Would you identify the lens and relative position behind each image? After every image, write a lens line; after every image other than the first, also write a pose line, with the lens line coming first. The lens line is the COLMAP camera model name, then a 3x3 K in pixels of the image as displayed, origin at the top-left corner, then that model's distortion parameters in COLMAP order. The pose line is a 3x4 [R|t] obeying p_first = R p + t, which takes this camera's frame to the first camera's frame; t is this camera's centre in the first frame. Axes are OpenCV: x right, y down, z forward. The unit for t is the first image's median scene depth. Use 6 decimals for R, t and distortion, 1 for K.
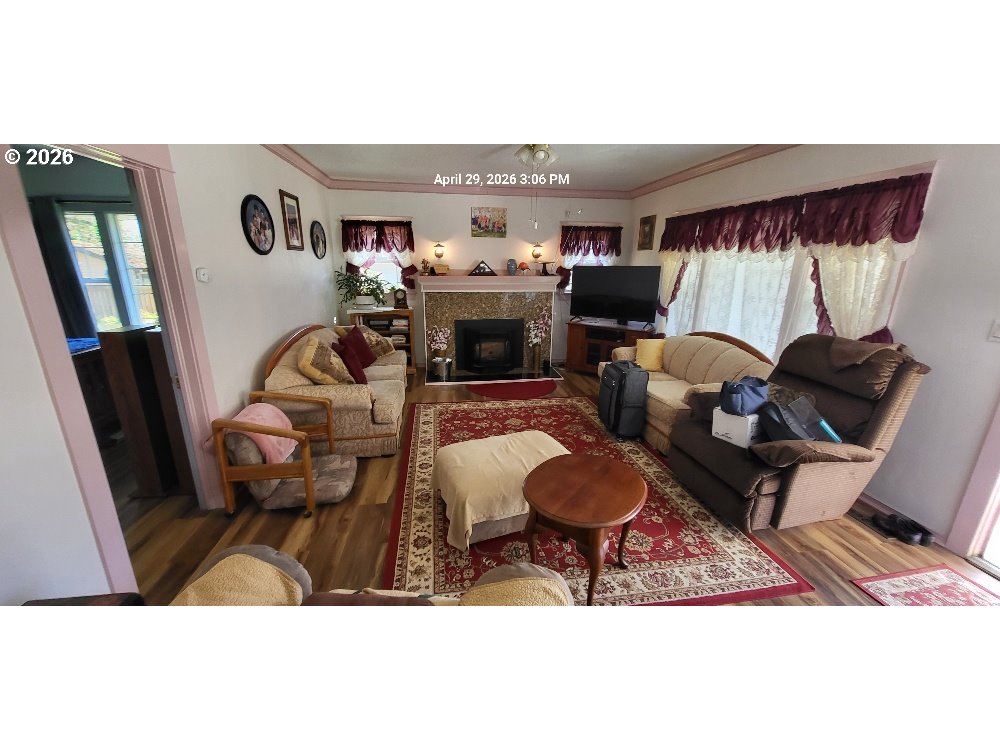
lens RADIAL K [[403.8, 0, 500.0], [0, 403.8, 375.0], [0, 0, 1]] dist [0.000437, 0.000068]
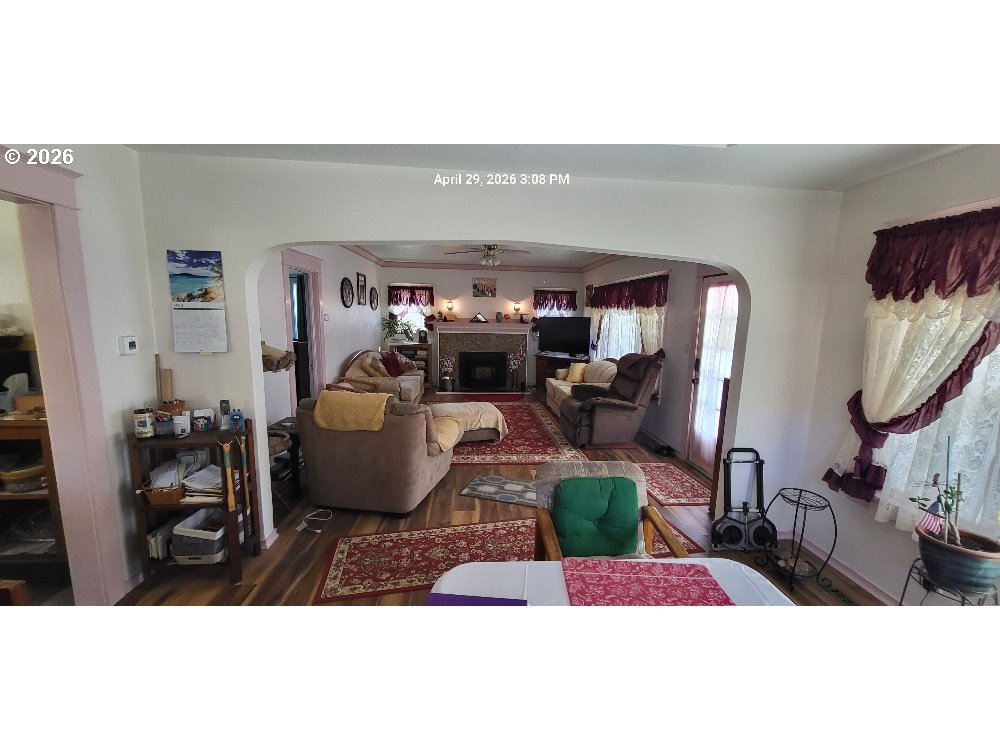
lens RADIAL K [[403.8, 0, 500.0], [0, 403.8, 375.0], [0, 0, 1]] dist [0.000437, 0.000068]
pose [[0.997006, 0.024494, -0.073342, 0.149248], [-0.033239, 0.992157, -0.120500, 0.121733], [0.069815, 0.122577, 0.990000, -0.438141]]
